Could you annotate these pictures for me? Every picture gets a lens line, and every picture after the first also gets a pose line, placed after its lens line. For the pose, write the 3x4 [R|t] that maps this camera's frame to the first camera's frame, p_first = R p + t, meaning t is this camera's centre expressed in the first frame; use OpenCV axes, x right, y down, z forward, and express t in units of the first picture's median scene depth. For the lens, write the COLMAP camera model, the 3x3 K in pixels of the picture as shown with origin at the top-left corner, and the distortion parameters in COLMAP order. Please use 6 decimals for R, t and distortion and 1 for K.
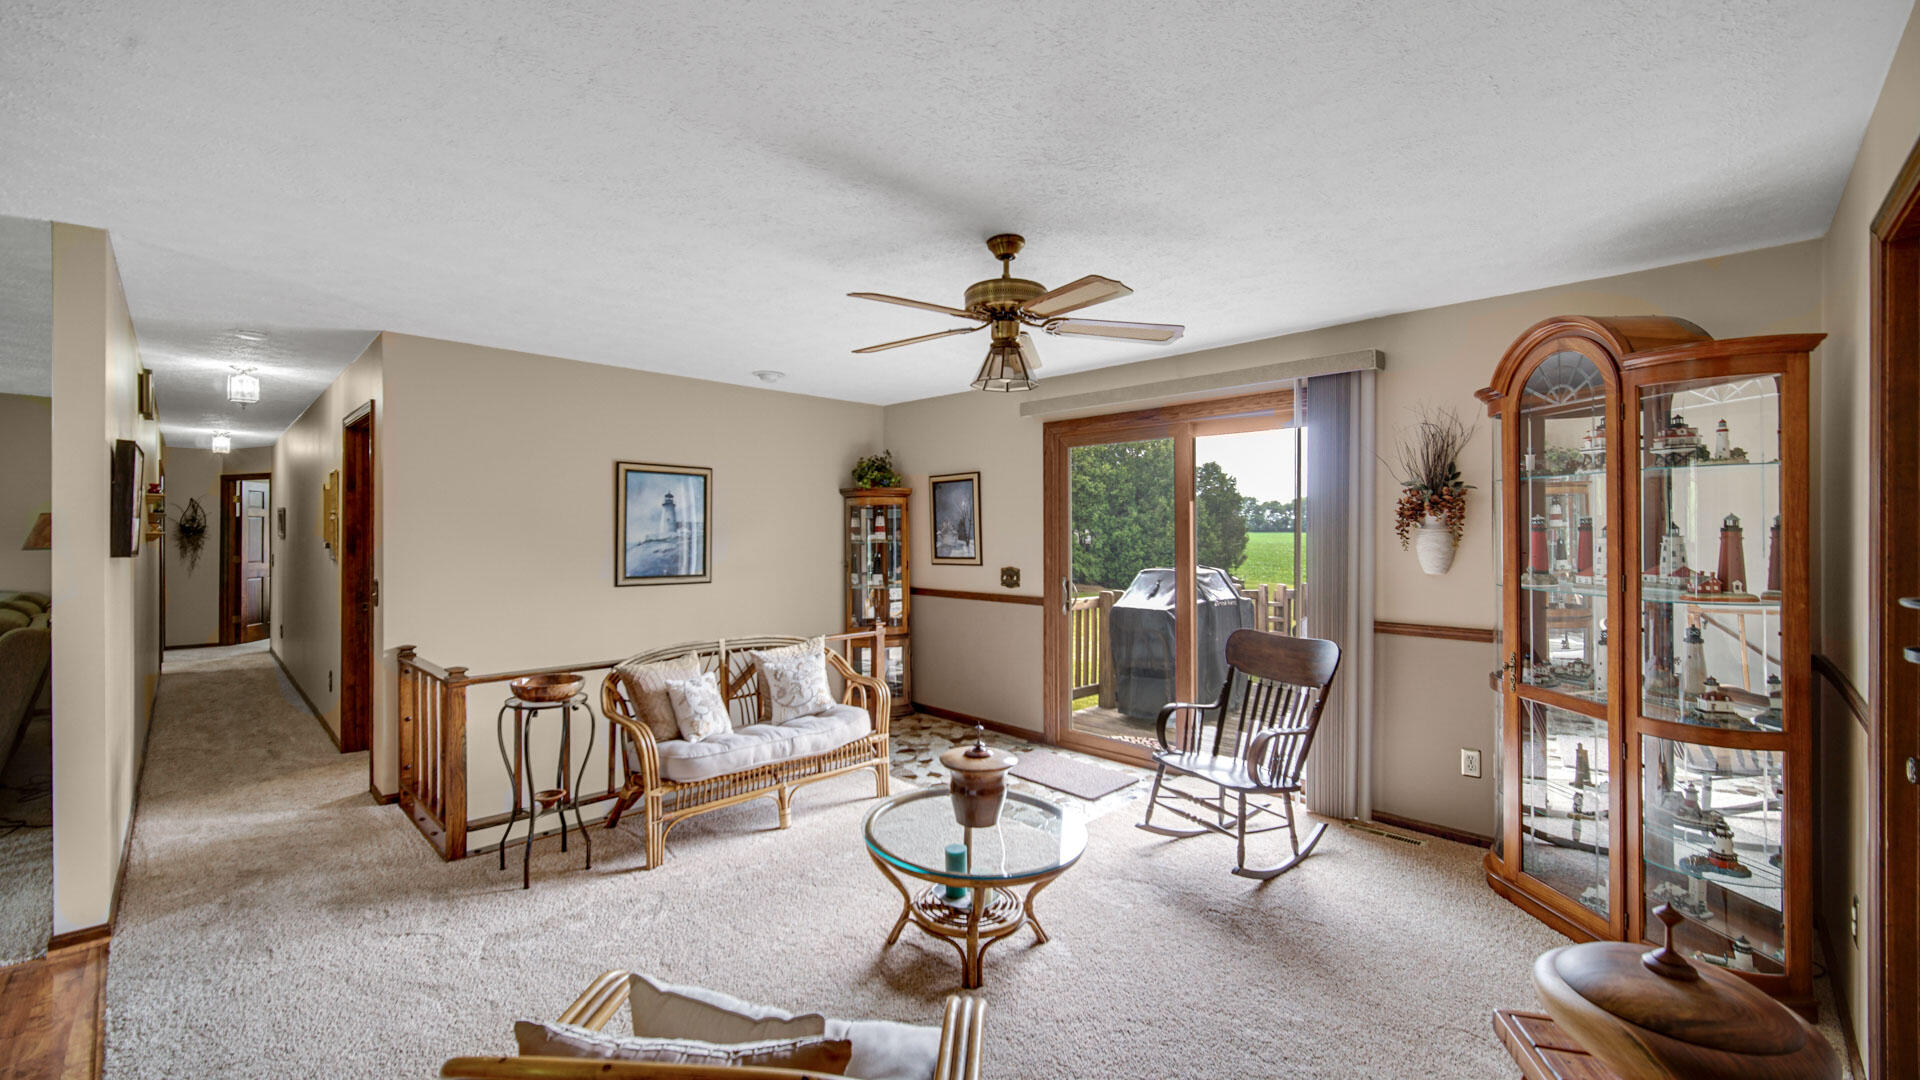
lens RADIAL K [[768.5, 0, 959.1], [0, 768.5, 533.2], [0, 0, 1]] dist [-0.003330, -0.000619]
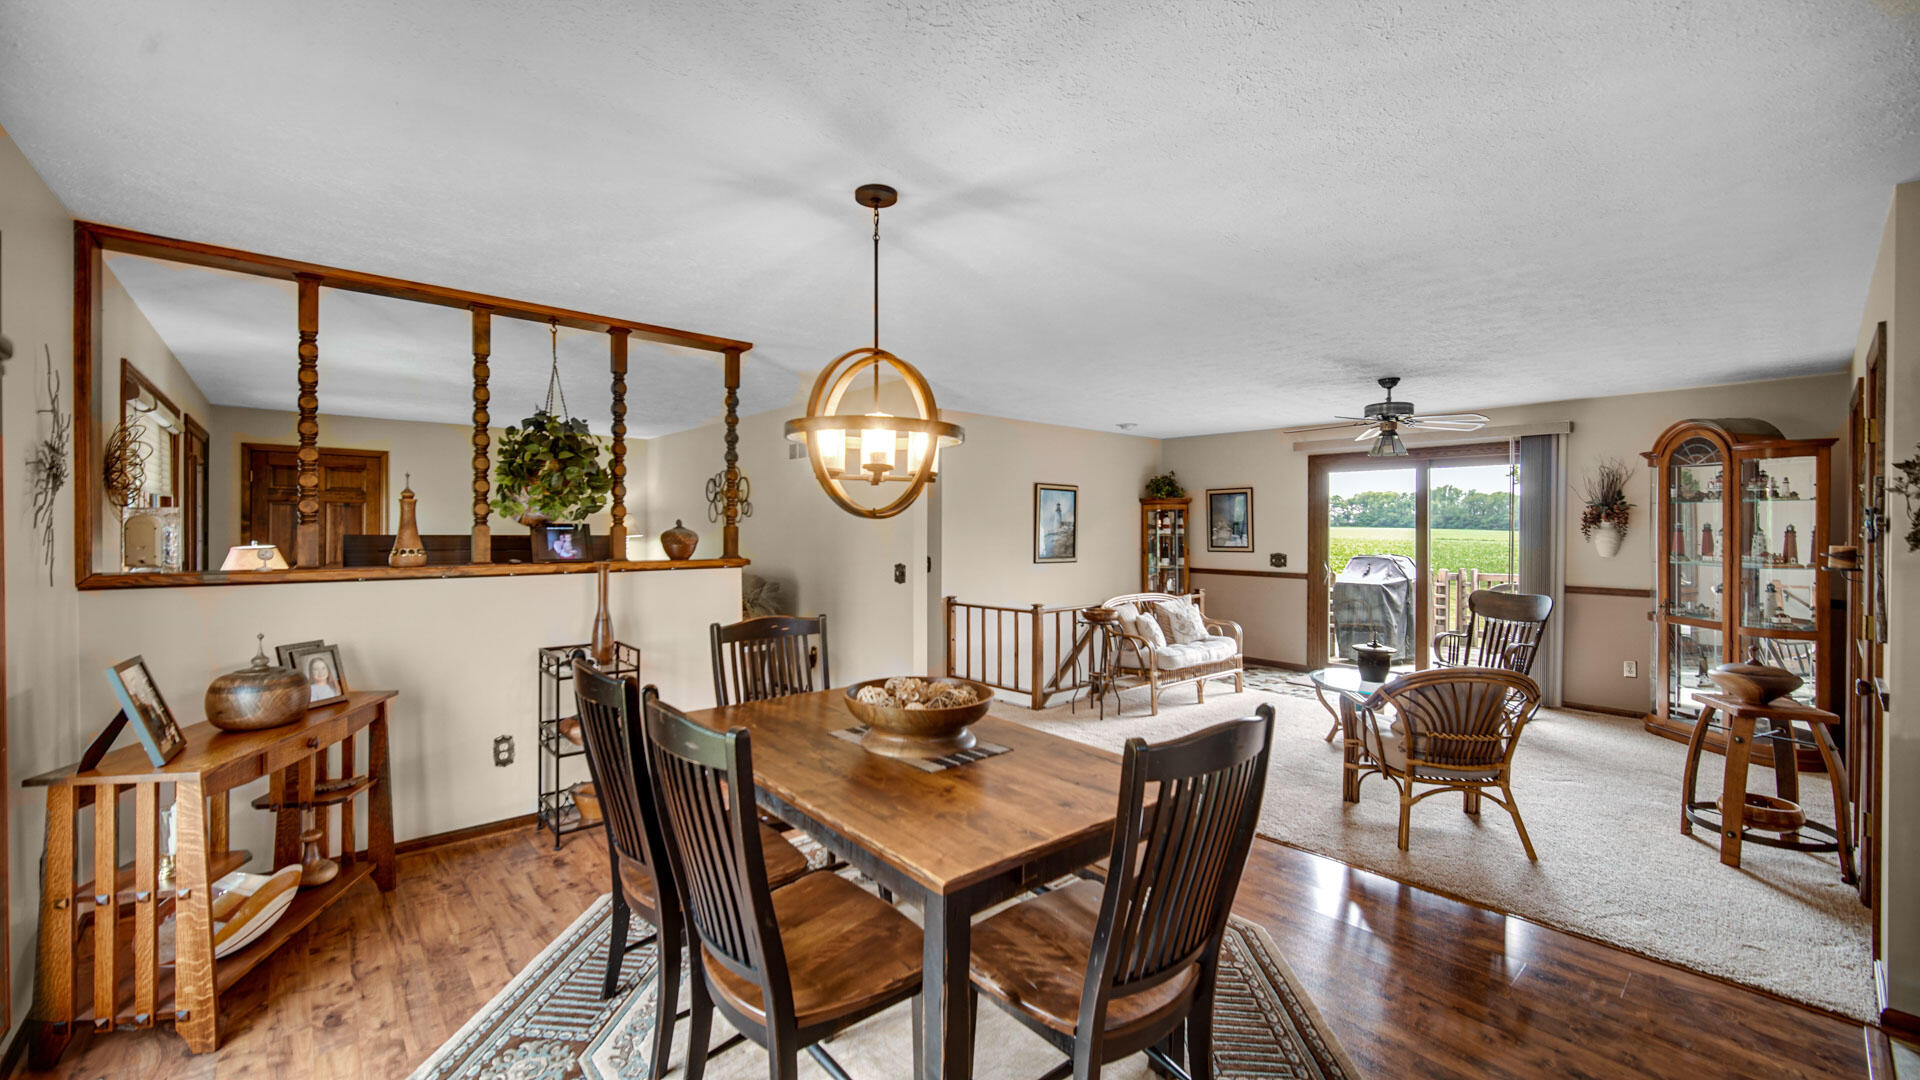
lens RADIAL K [[762.6, 0, 951.9], [0, 762.6, 529.9], [0, 0, 1]] dist [-0.003241, -0.000249]
pose [[0.997448, 0.004746, -0.071243, -0.701192], [-0.004419, 0.999979, 0.004739, -0.007074], [0.071264, -0.004412, 0.997448, -0.769017]]
